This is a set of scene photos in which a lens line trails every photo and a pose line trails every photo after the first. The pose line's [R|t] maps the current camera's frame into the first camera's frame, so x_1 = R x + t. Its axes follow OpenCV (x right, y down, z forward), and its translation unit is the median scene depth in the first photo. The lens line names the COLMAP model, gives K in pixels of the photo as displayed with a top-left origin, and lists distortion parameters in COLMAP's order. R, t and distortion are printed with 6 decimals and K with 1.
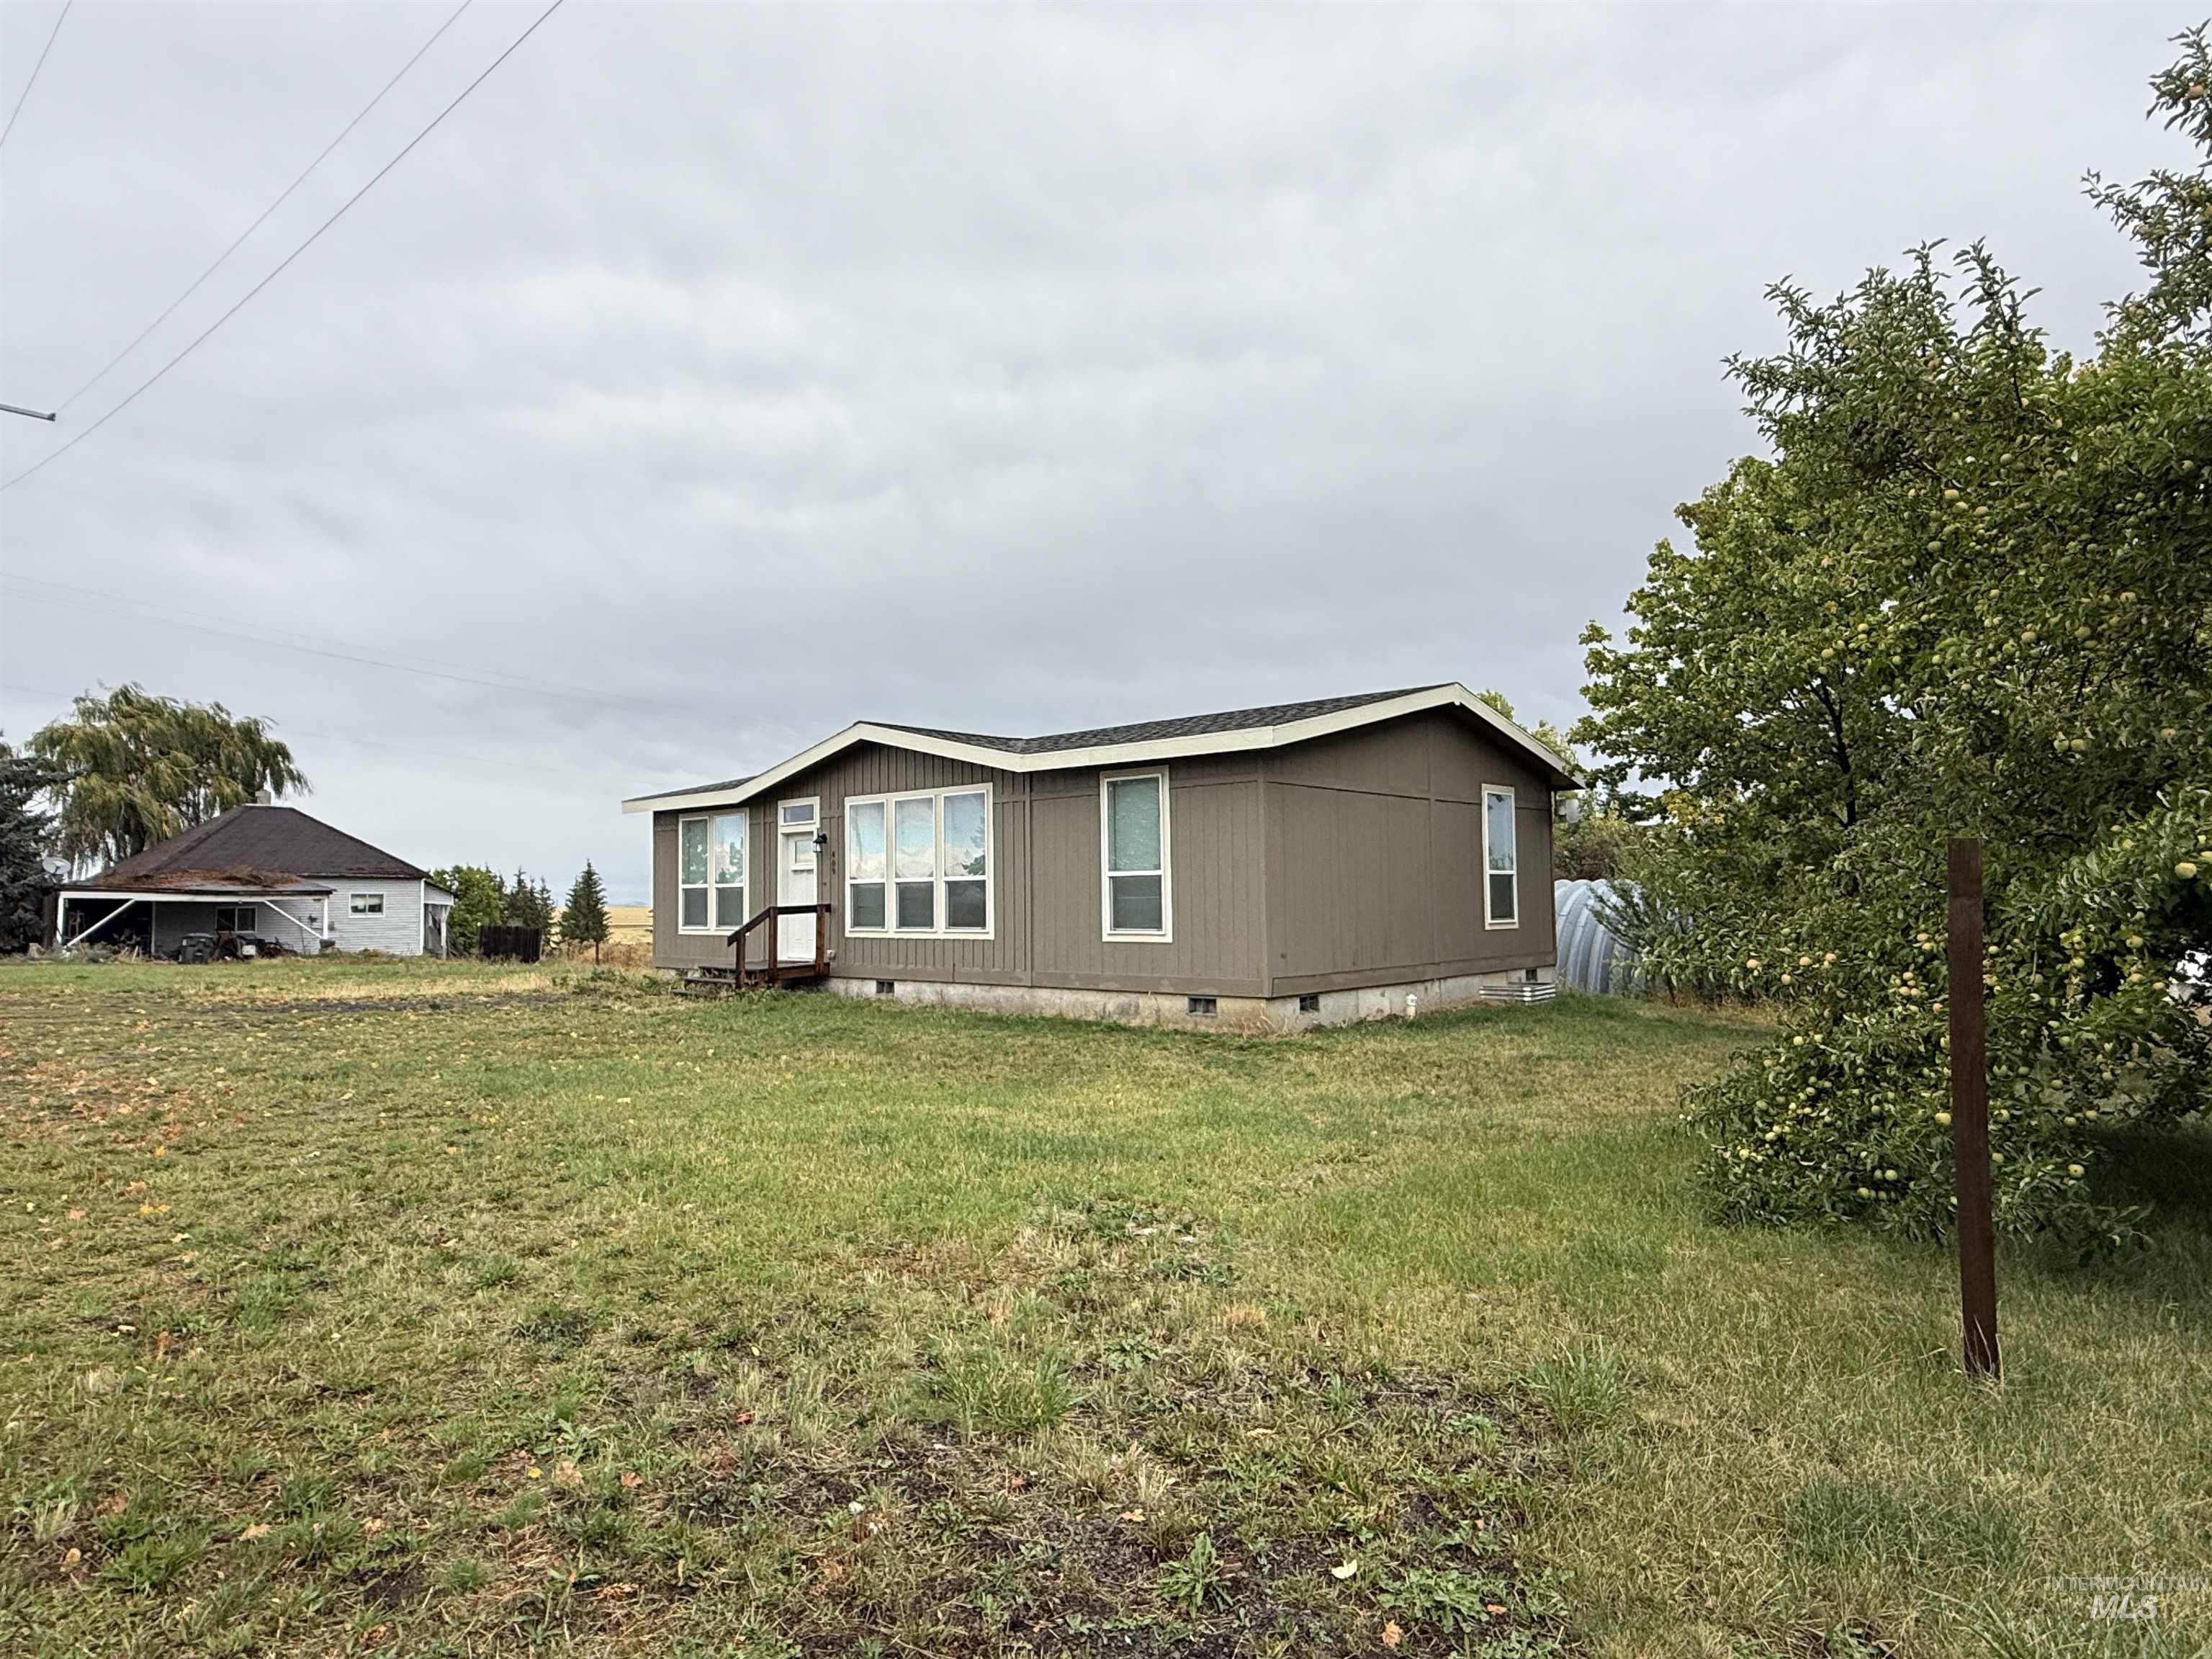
lens RADIAL K [[1291.7, 0, 1106.0], [0, 1291.7, 829.5], [0, 0, 1]] dist [-0.003117, 0.000005]
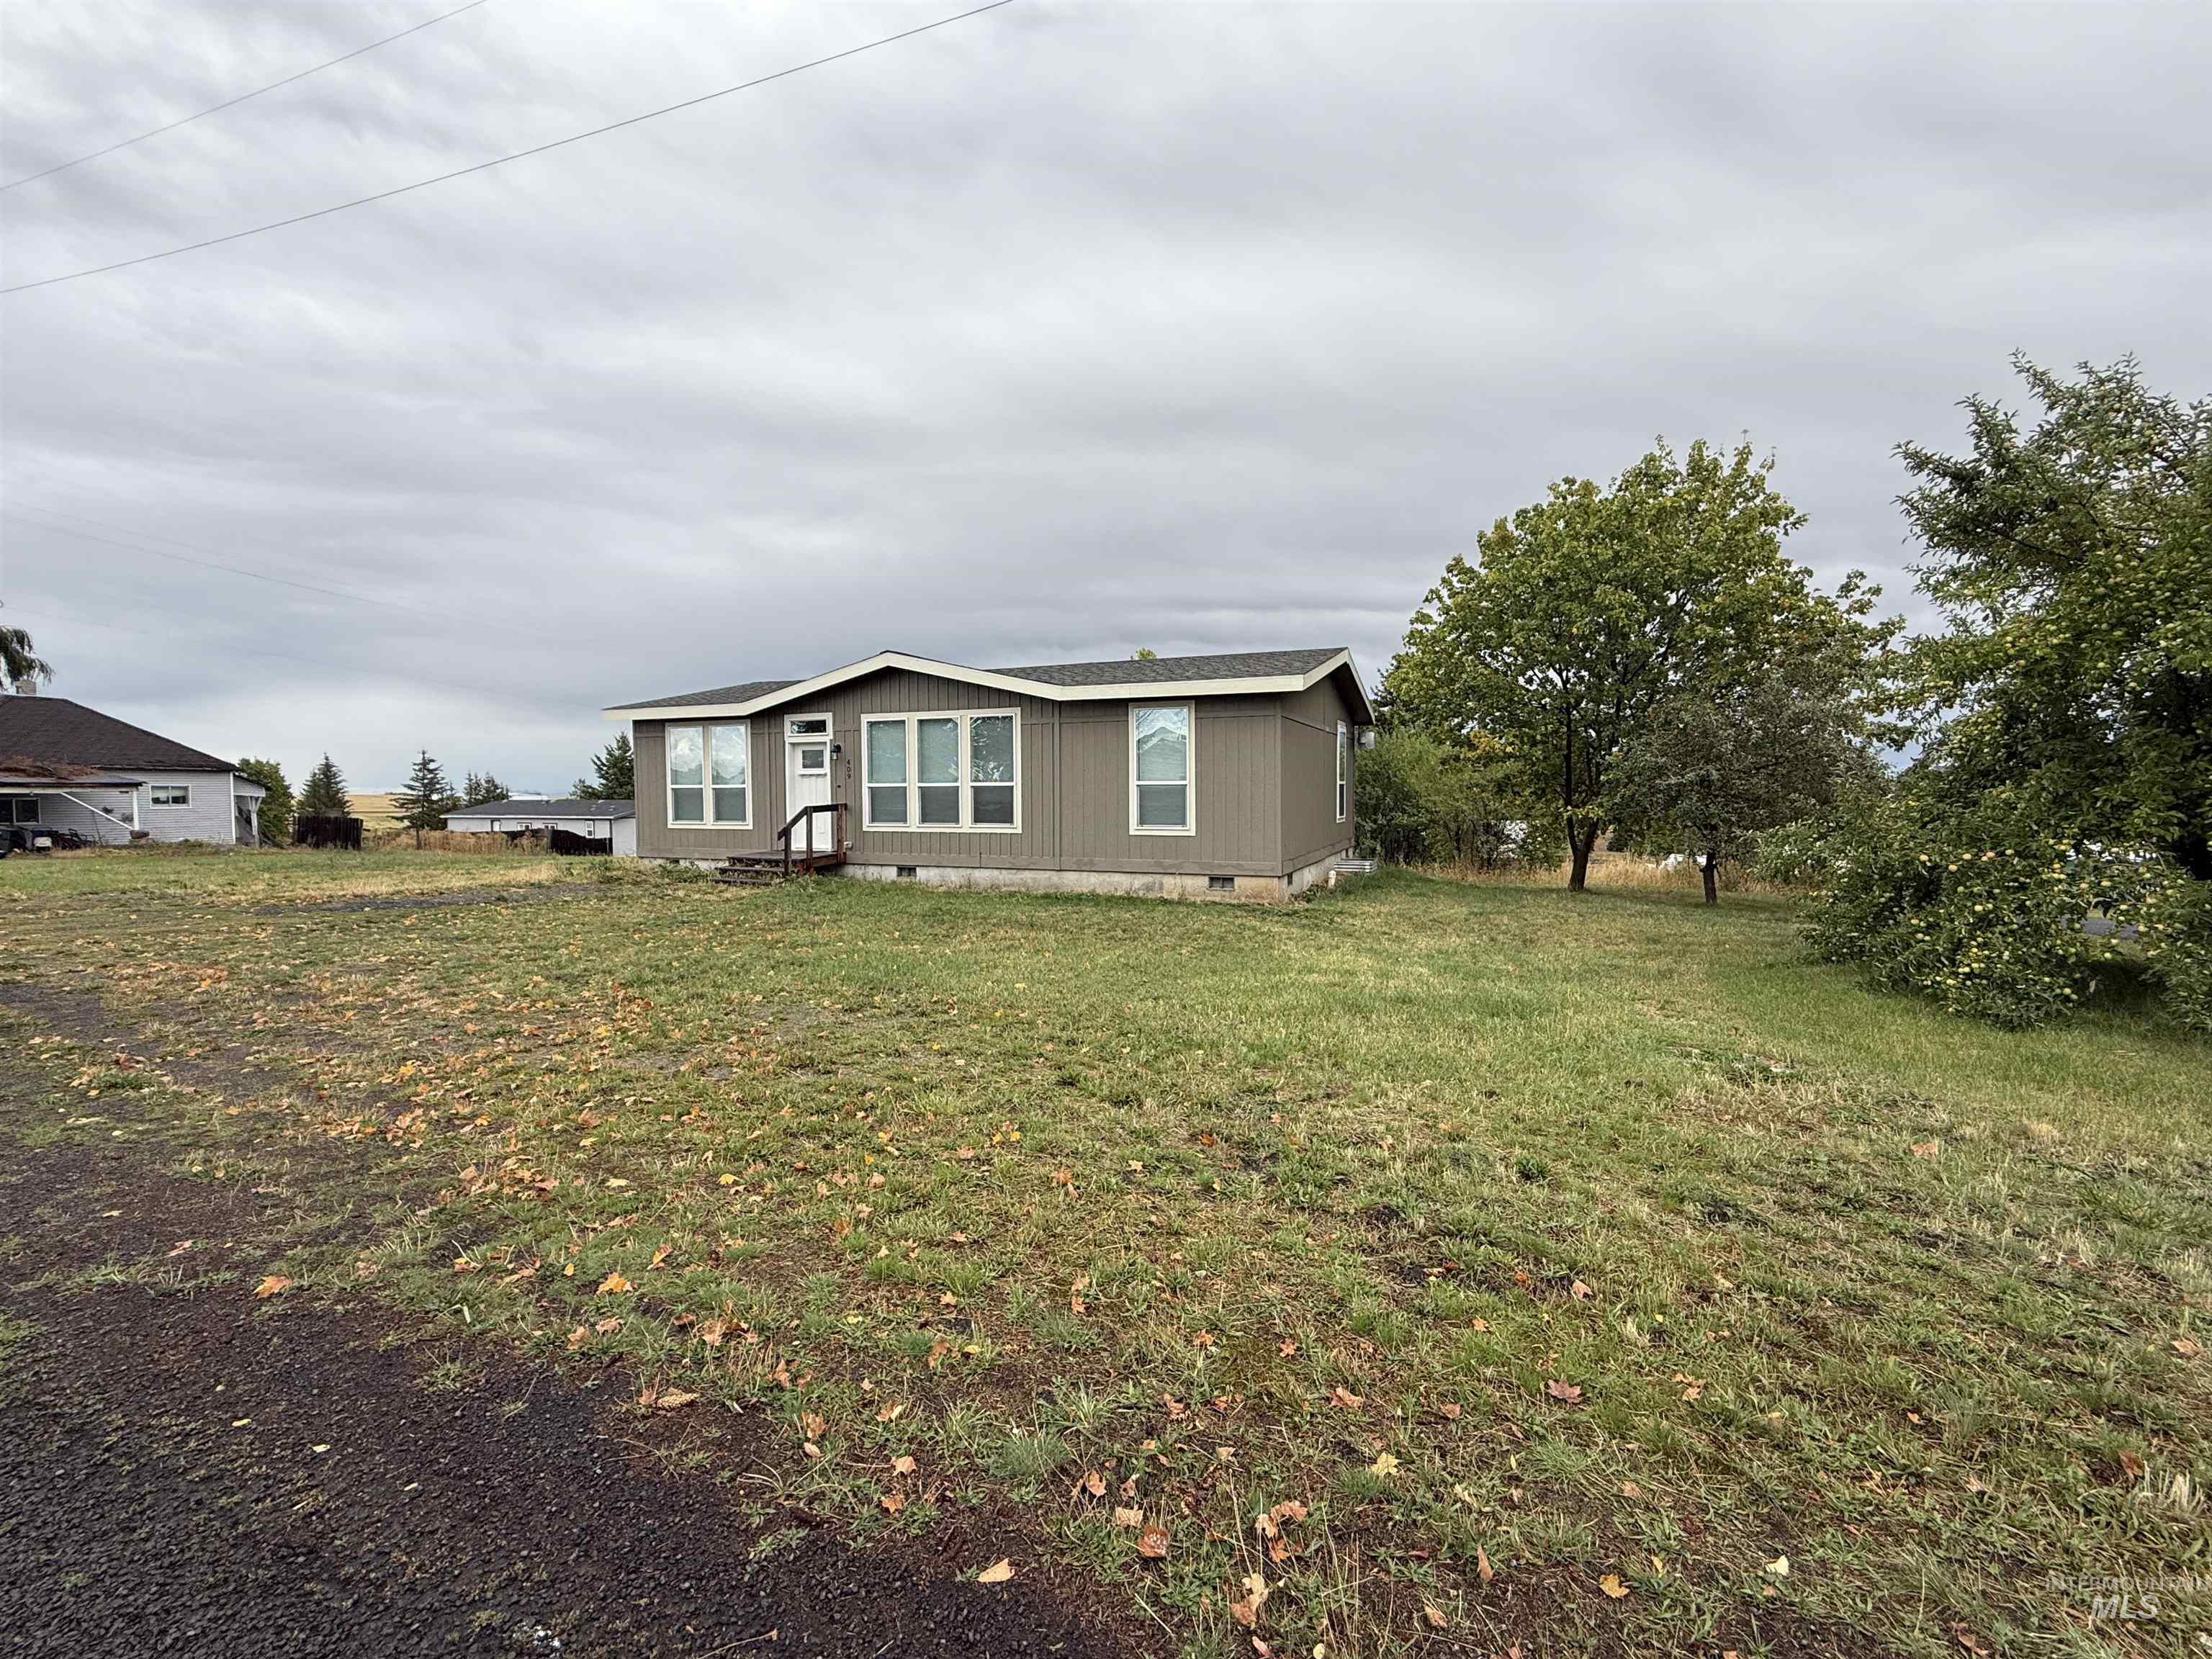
lens RADIAL K [[943.0, 0, 1112.9], [0, 943.0, 818.7], [0, 0, 1]] dist [0.000487, 0.000086]
pose [[0.944449, -0.003494, 0.328640, -0.270402], [-0.023585, 0.996645, 0.078376, -0.002530], [-0.327811, -0.081773, 0.941198, 0.096359]]
